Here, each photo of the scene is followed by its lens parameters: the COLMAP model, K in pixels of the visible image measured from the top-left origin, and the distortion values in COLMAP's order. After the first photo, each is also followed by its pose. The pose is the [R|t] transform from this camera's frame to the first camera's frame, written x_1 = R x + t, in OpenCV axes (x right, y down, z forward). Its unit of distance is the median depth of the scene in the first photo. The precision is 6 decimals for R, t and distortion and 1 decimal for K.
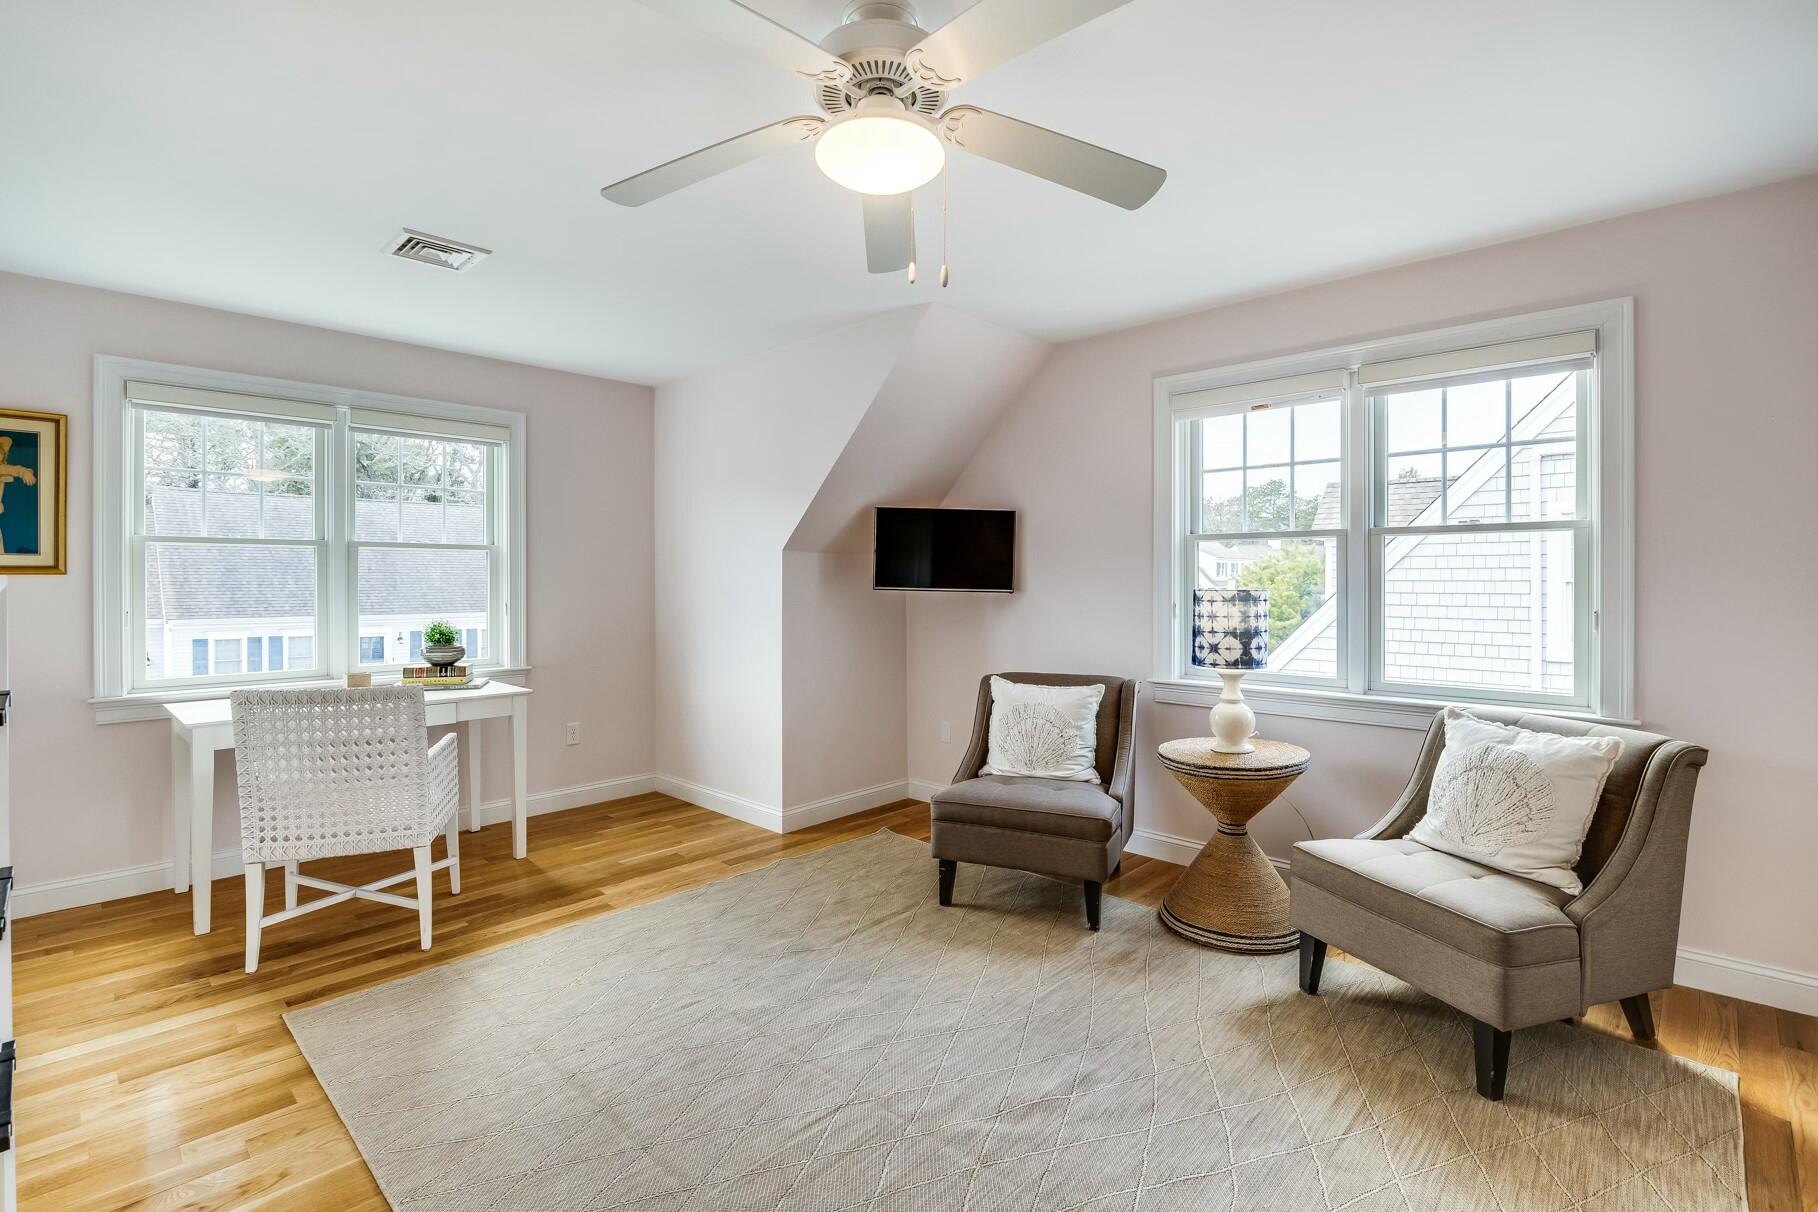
lens RADIAL K [[853.4, 0, 900.6], [0, 853.4, 585.5], [0, 0, 1]] dist [-0.014956, 0.001402]
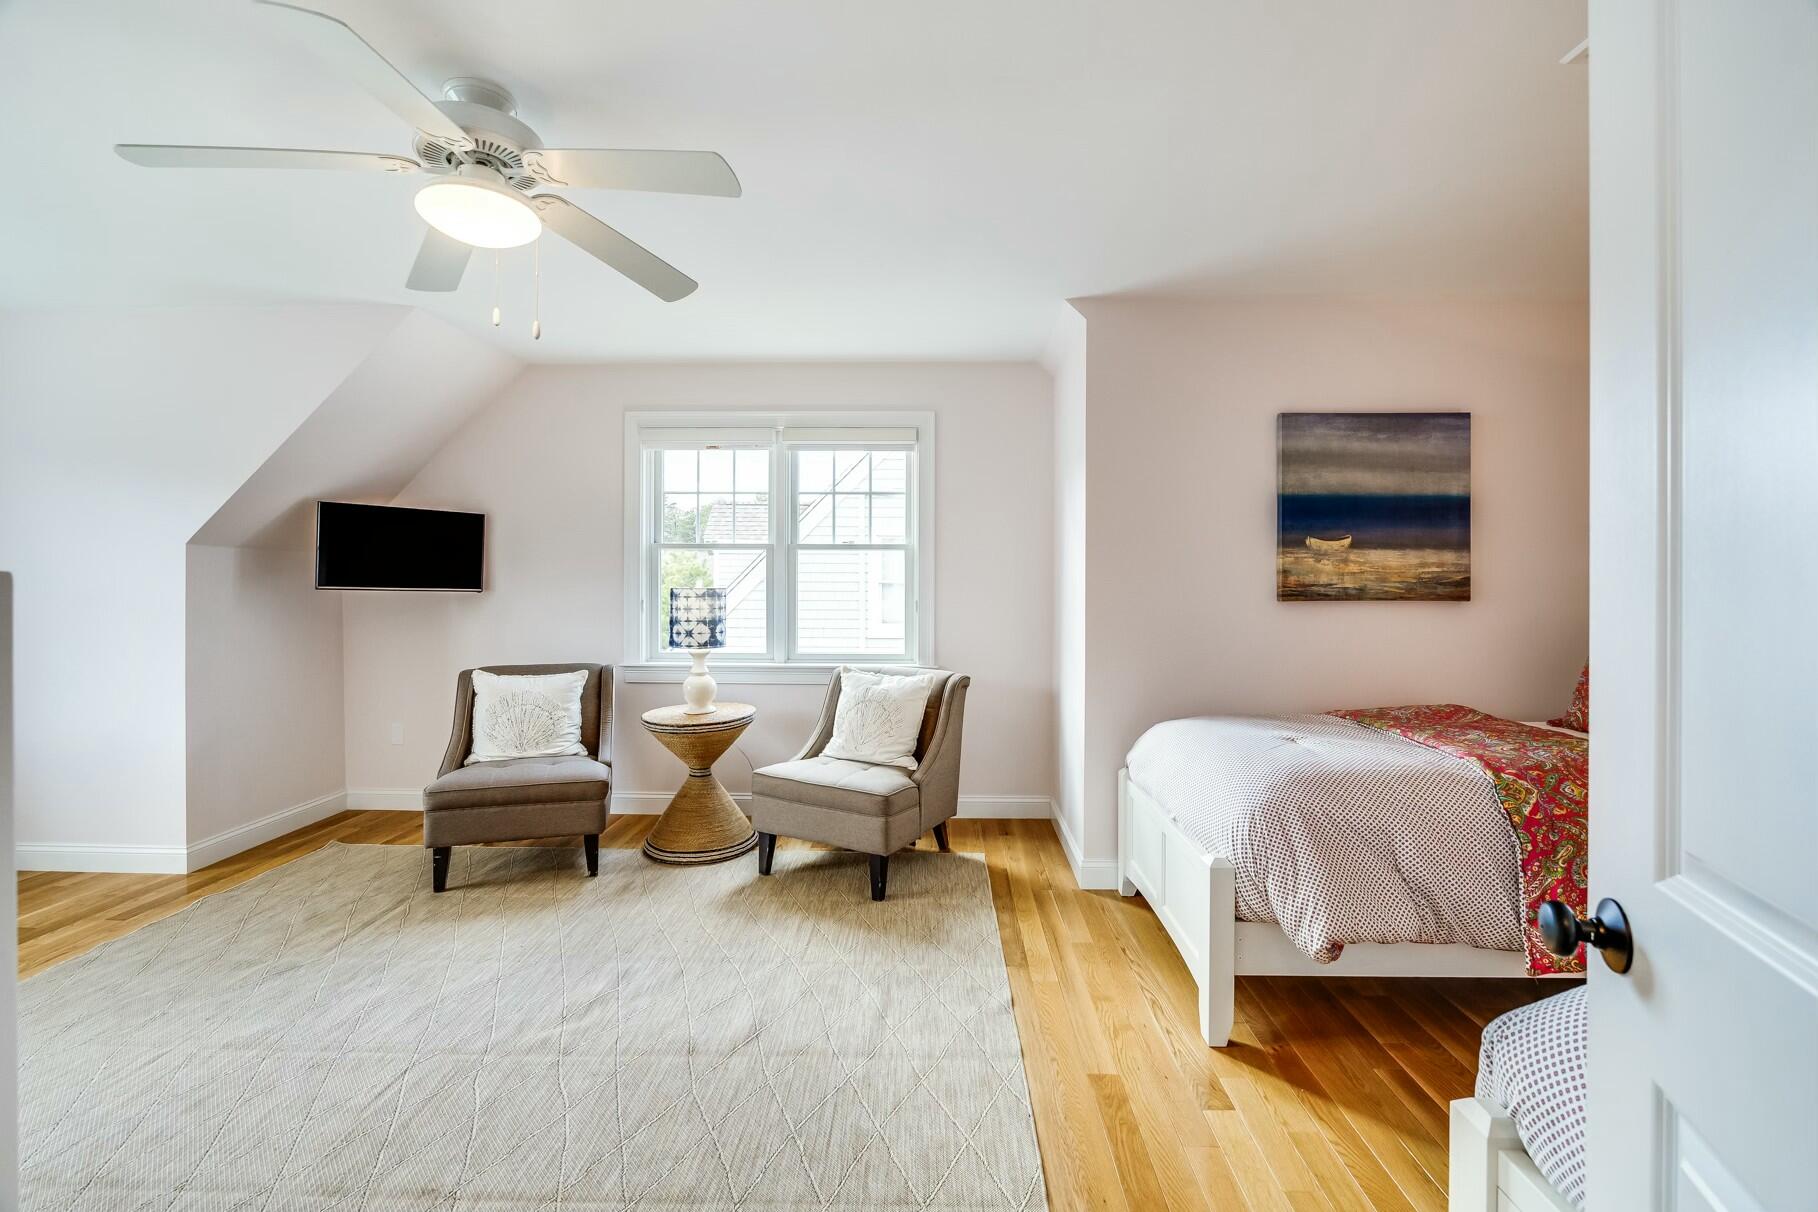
lens RADIAL K [[798.0, 0, 914.7], [0, 798.0, 586.7], [0, 0, 1]] dist [-0.001540, 0.000158]
pose [[0.742336, -0.001154, 0.670027, -0.186694], [-0.000113, 0.999998, 0.001848, 0.000420], [-0.670028, -0.001448, 0.742335, -0.124718]]
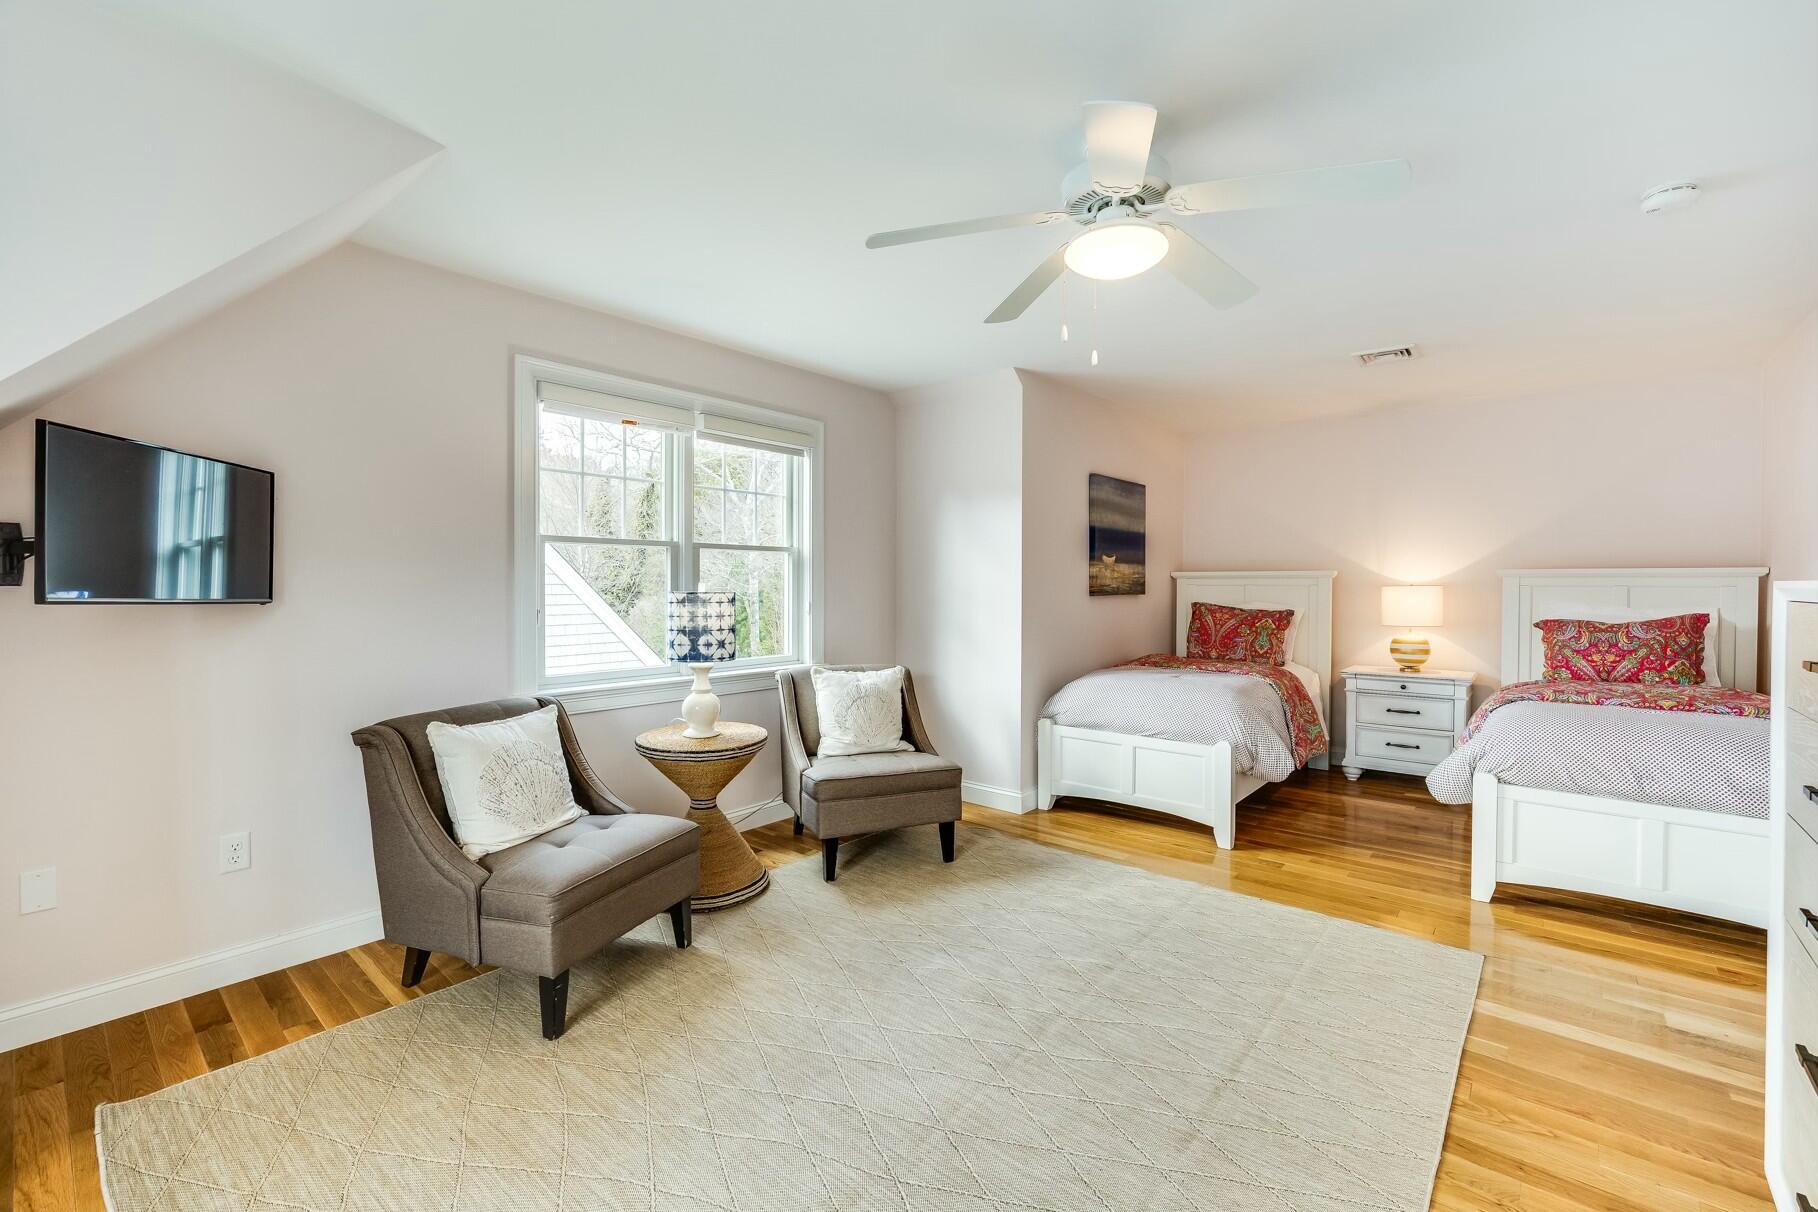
lens RADIAL K [[810.2, 0, 919.9], [0, 810.2, 597.9], [0, 0, 1]] dist [-0.009931, 0.000681]
pose [[-0.101455, -0.017359, 0.994689, -0.718501], [0.003890, 0.999833, 0.017845, -0.005601], [-0.994833, 0.005680, -0.101370, 0.842503]]
